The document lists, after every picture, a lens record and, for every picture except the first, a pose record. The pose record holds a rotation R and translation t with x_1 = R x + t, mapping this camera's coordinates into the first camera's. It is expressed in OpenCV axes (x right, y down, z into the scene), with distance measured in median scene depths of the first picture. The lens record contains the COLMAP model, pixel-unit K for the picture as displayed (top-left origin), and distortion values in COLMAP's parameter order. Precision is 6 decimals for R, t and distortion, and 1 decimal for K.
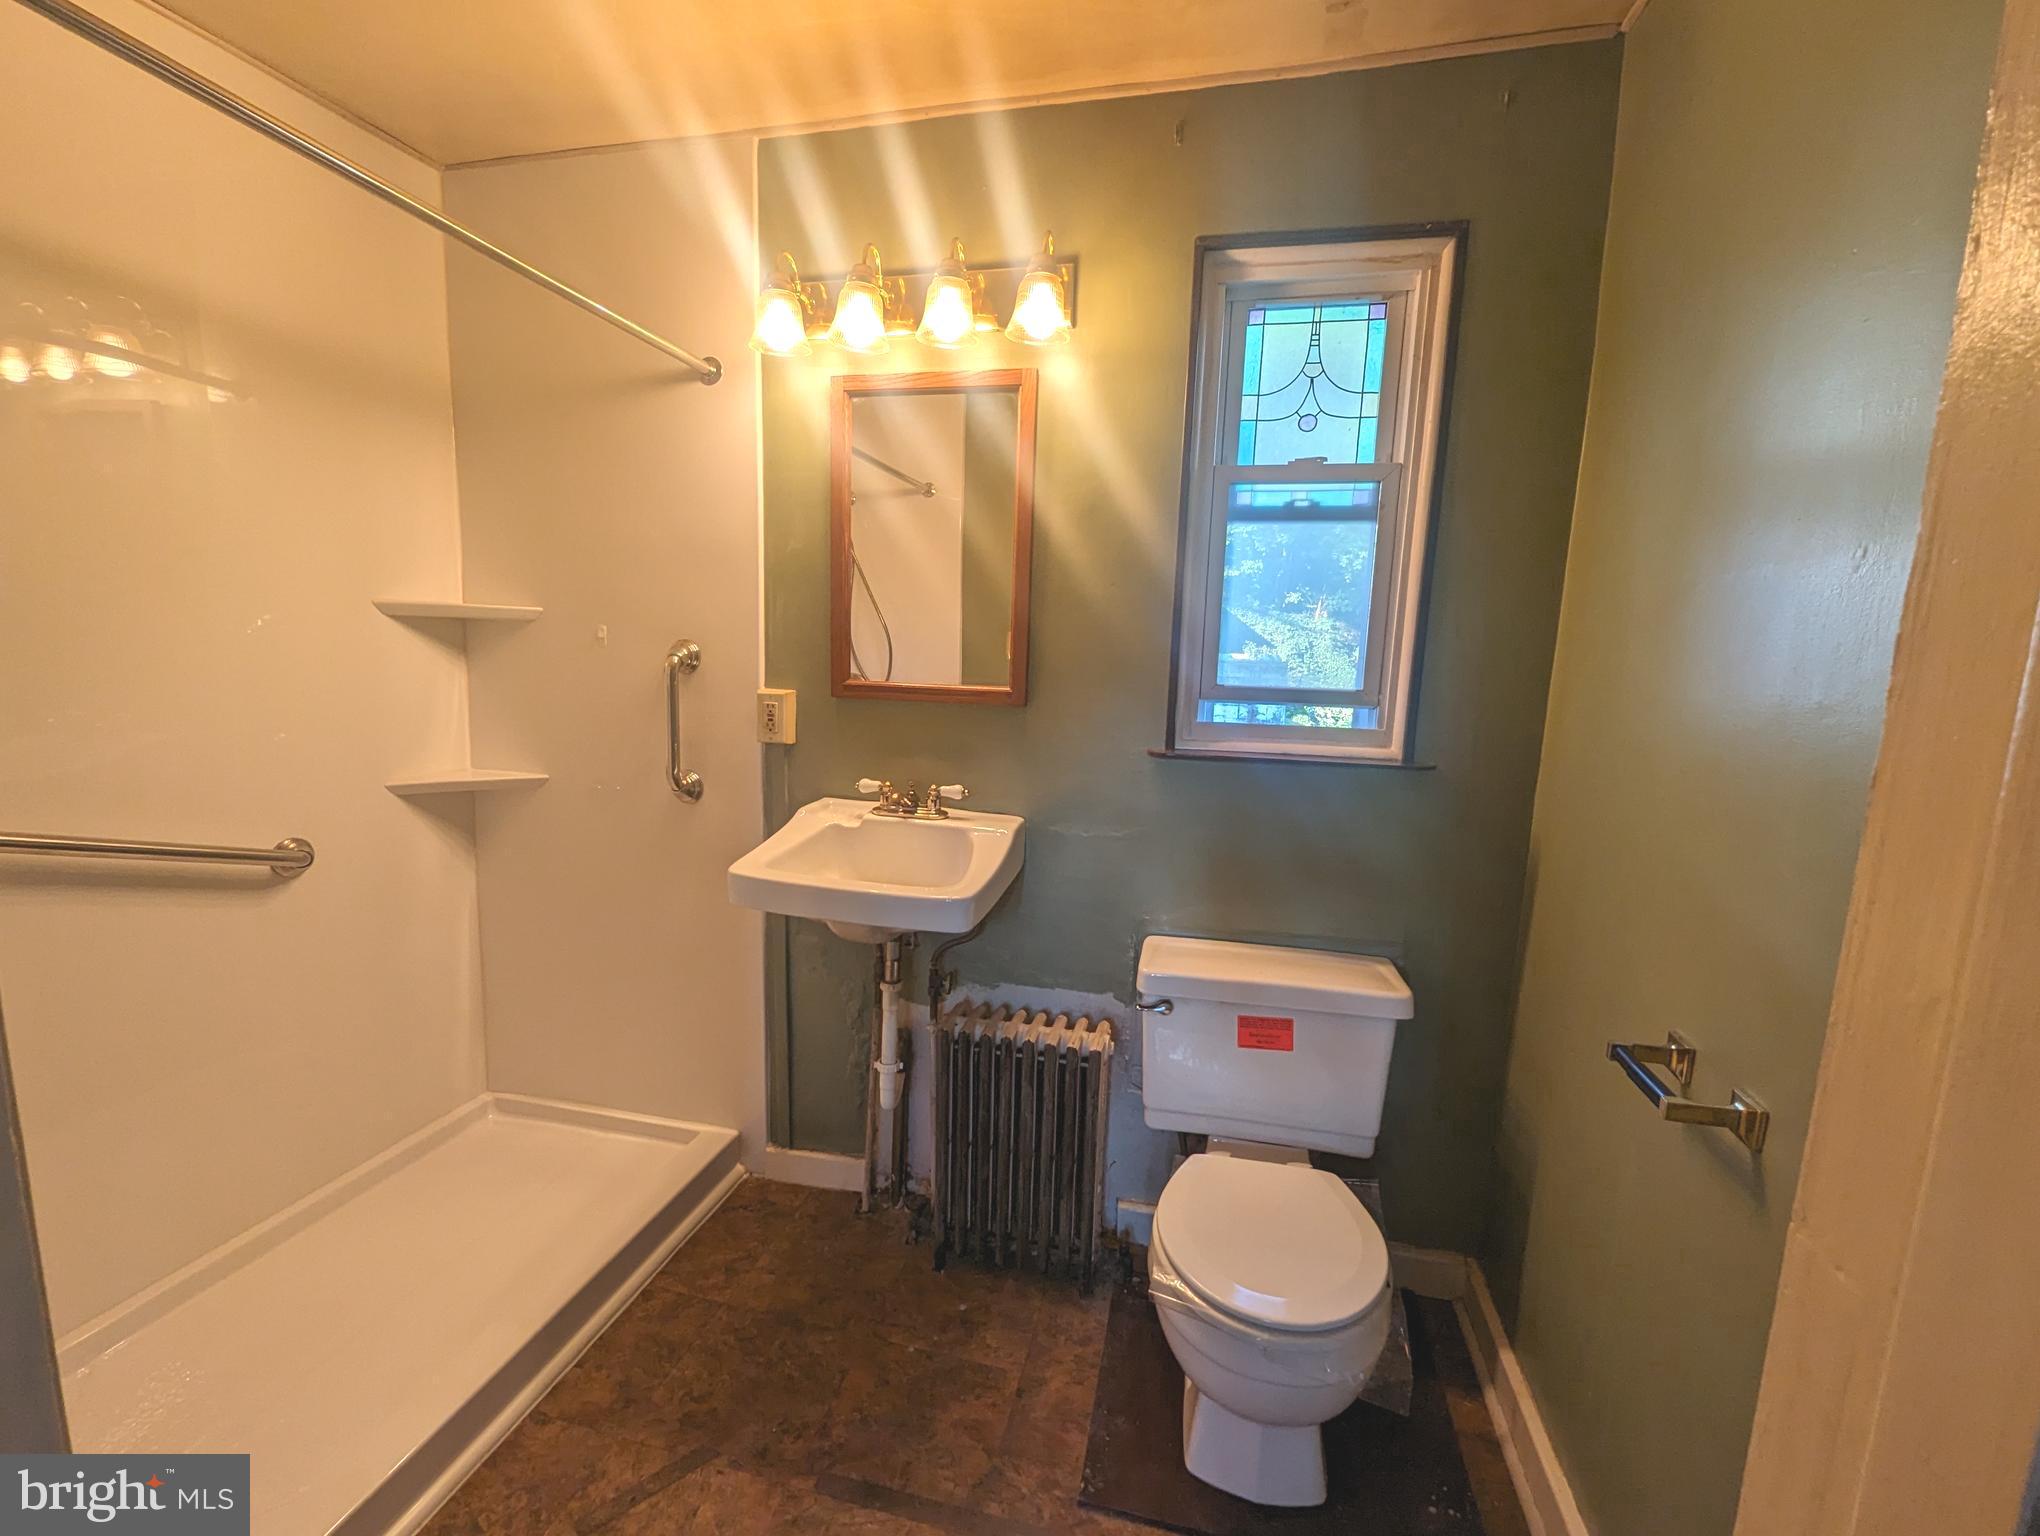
lens RADIAL K [[839.8, 0, 1020.0], [0, 839.8, 768.0], [0, 0, 1]] dist [-0.001640, -0.000504]
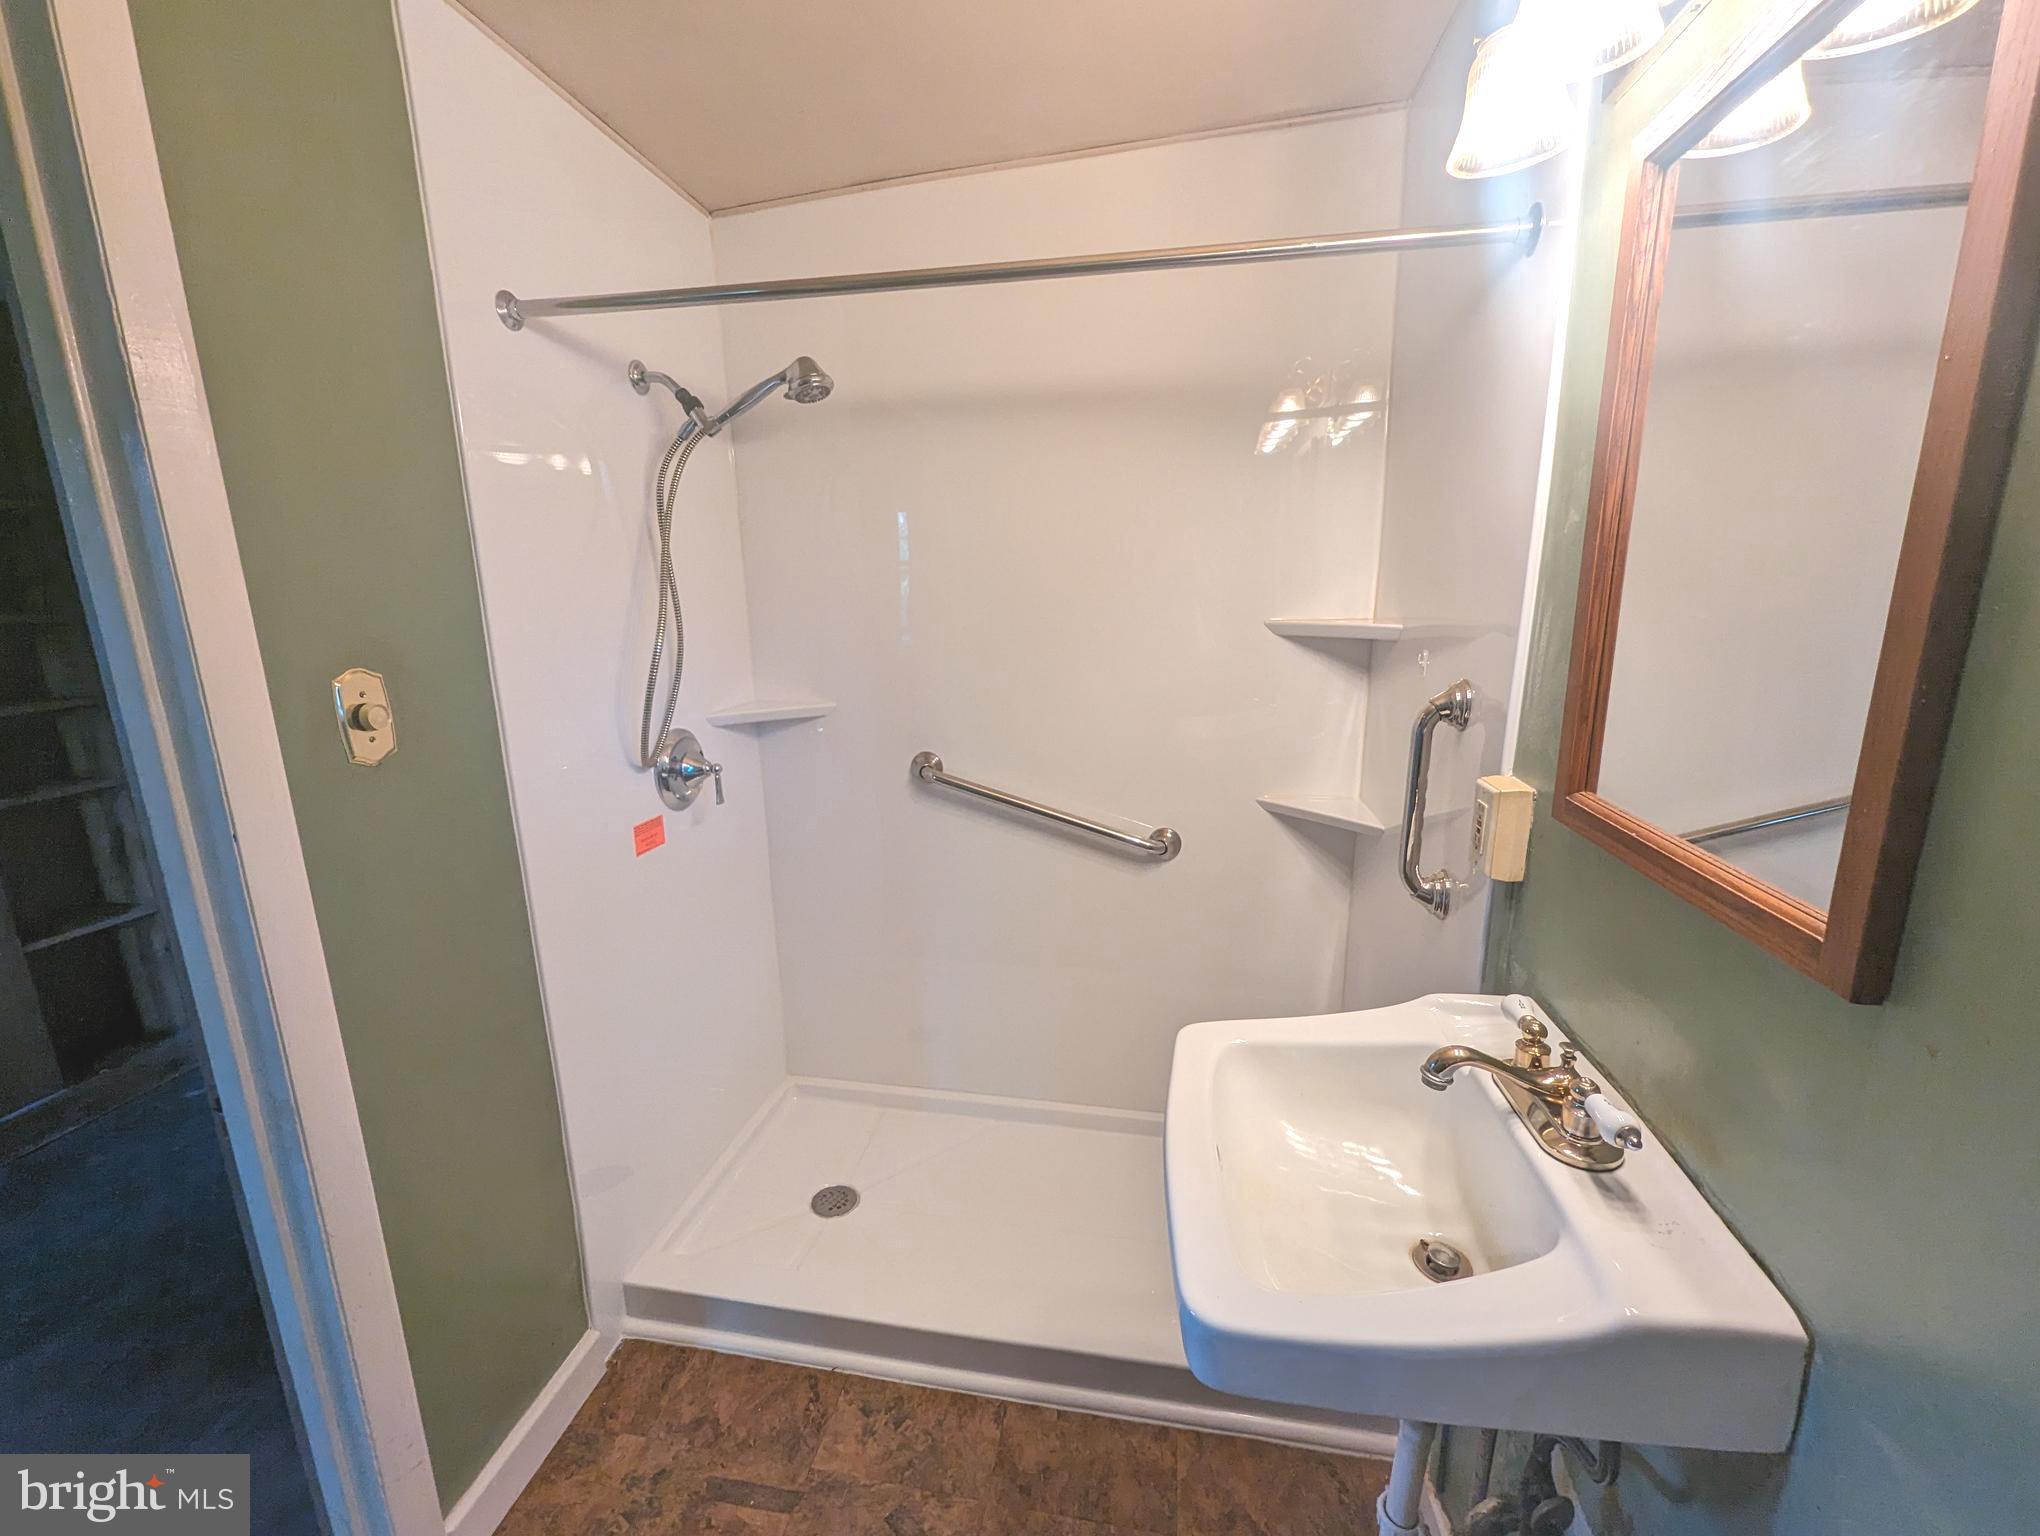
lens RADIAL K [[839.8, 0, 1020.0], [0, 839.8, 768.0], [0, 0, 1]] dist [-0.001640, -0.000504]
pose [[0.064631, 0.174411, -0.982550, 0.273771], [-0.129252, 0.977777, 0.165062, -0.169139], [0.989503, 0.116328, 0.085738, 0.682084]]
